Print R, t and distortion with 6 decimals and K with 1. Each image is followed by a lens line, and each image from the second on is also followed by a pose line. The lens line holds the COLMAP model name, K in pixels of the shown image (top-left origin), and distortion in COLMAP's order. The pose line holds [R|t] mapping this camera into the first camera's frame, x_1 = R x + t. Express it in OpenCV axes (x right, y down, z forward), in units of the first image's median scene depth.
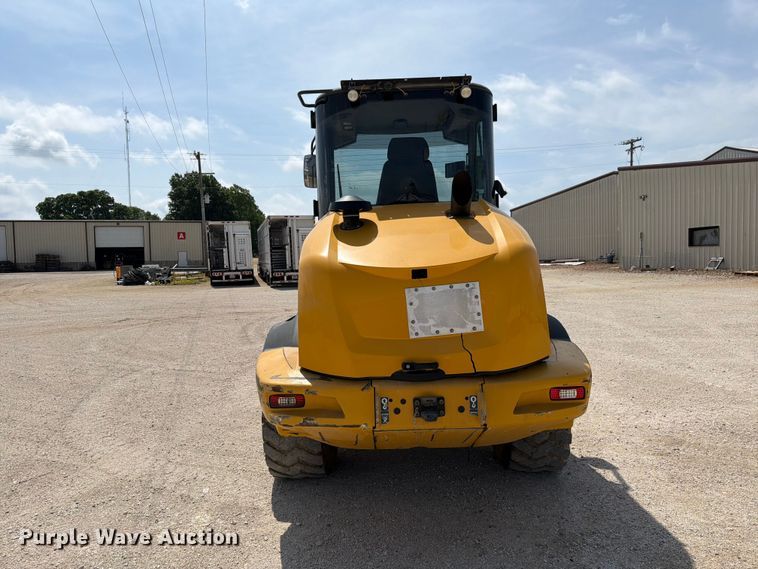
lens RADIAL K [[521.7, 0, 379.0], [0, 521.7, 284.5], [0, 0, 1]] dist [0.115126, -0.162258]
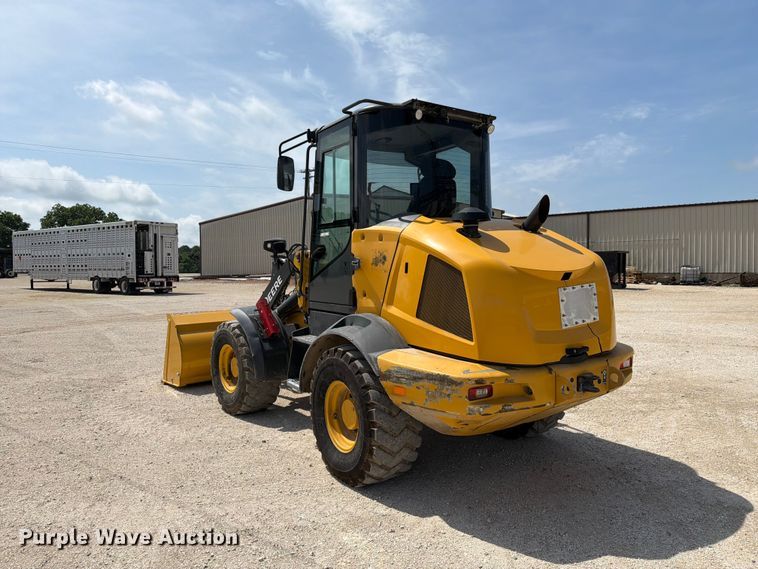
lens RADIAL K [[521.7, 0, 379.0], [0, 521.7, 284.5], [0, 0, 1]] dist [0.115126, -0.162258]
pose [[0.814944, 0.001525, 0.579537, -0.725955], [0.015100, 0.999601, -0.023864, 0.015766], [-0.579342, 0.028199, 0.814596, 0.171539]]
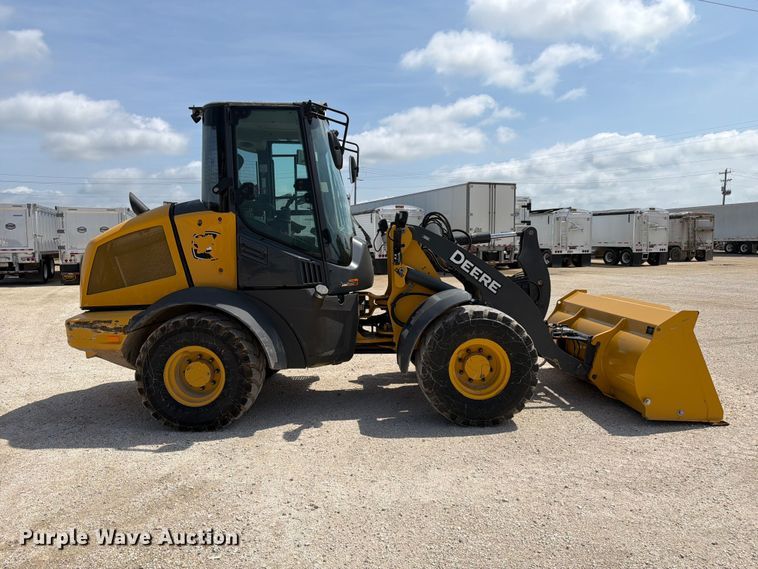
lens RADIAL K [[526.4, 0, 372.7], [0, 526.4, 287.8], [0, 0, 1]] dist [0.092990, -0.108979]
pose [[-0.007248, 0.112448, -0.993631, 1.468960], [-0.039872, 0.992835, 0.112649, -0.113135], [0.999179, 0.040434, -0.002712, 1.428117]]
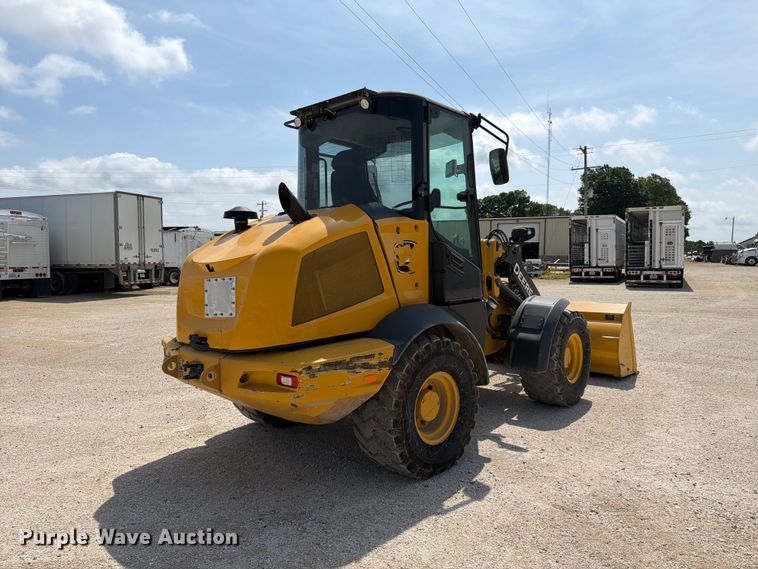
lens RADIAL K [[521.7, 0, 379.0], [0, 521.7, 284.5], [0, 0, 1]] dist [0.115126, -0.162258]
pose [[0.732734, 0.059014, -0.677951, 0.909965], [-0.052582, 0.998164, 0.030057, -0.029683], [0.678480, 0.013624, 0.734492, 0.235476]]
